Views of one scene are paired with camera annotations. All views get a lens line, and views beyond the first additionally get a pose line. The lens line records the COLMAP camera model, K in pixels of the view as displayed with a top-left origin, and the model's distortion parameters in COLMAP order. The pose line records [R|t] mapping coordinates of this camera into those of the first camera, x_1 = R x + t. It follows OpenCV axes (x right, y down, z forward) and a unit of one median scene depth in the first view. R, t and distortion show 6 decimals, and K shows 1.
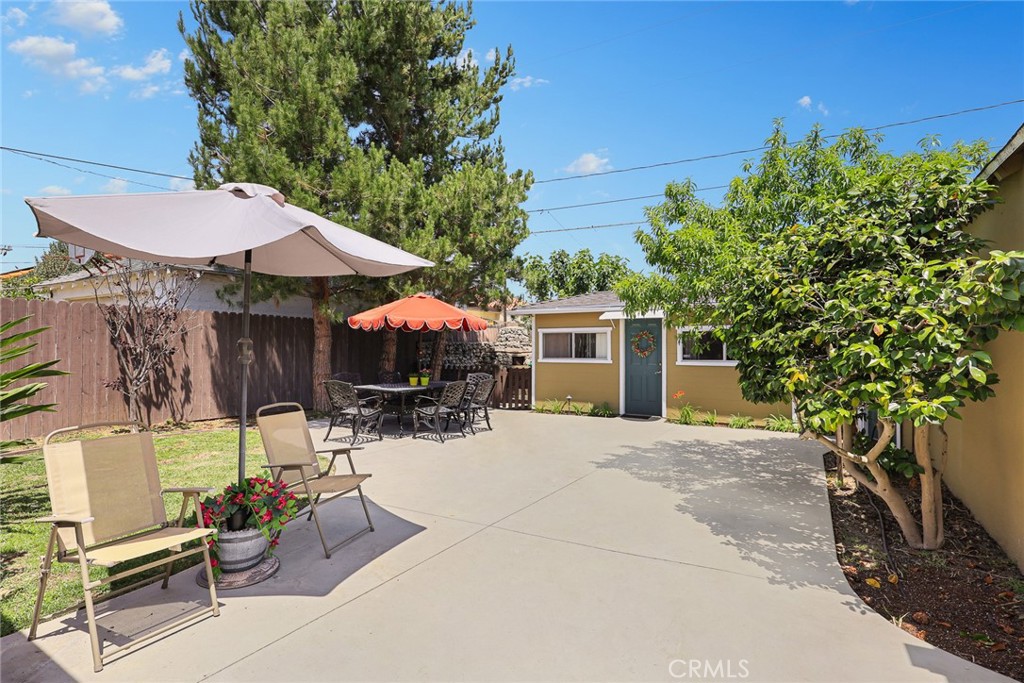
lens RADIAL K [[492.0, 0, 509.0], [0, 492.0, 346.1], [0, 0, 1]] dist [0.000632, 0.000022]
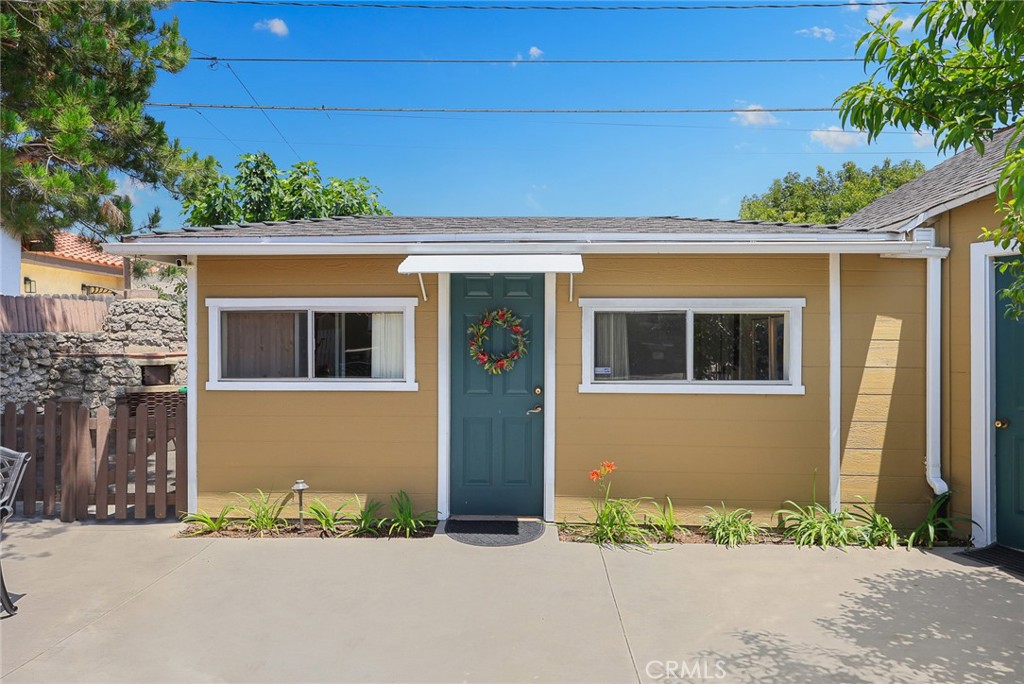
lens RADIAL K [[626.4, 0, 517.7], [0, 626.4, 342.0], [0, 0, 1]] dist [-0.006883, -0.002317]
pose [[0.866811, -0.004017, 0.498620, 0.028362], [-0.000559, 0.999959, 0.009028, -0.007508], [-0.498636, -0.008105, 0.866774, 0.493008]]
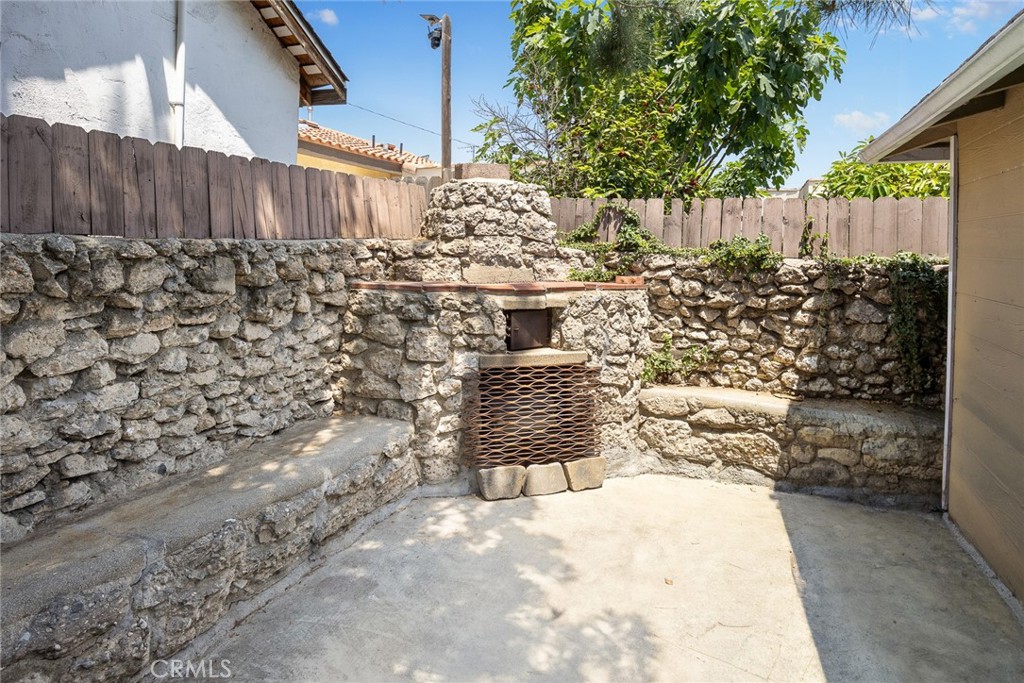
lens RADIAL K [[603.1, 0, 526.4], [0, 603.1, 235.2], [0, 0, 1]] dist [0.007302, -0.003757]
pose [[0.977617, 0.014805, 0.209873, -0.056513], [-0.011453, 0.999787, -0.017178, -0.009559], [-0.210083, 0.014390, 0.977578, 1.051279]]
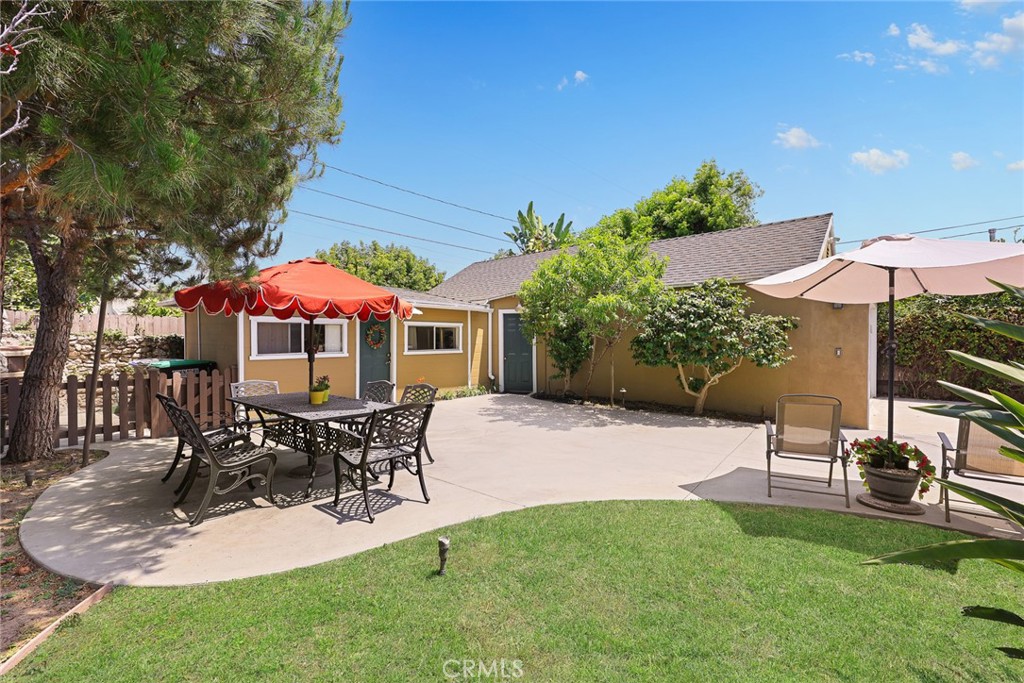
lens RADIAL K [[427.3, 0, 506.1], [0, 427.3, 343.6], [0, 0, 1]] dist [-0.001839, -0.000378]
pose [[0.162658, -0.018882, 0.986502, -0.532091], [-0.004309, 0.999794, 0.019847, -0.007608], [-0.986673, -0.007479, 0.162544, 0.516256]]
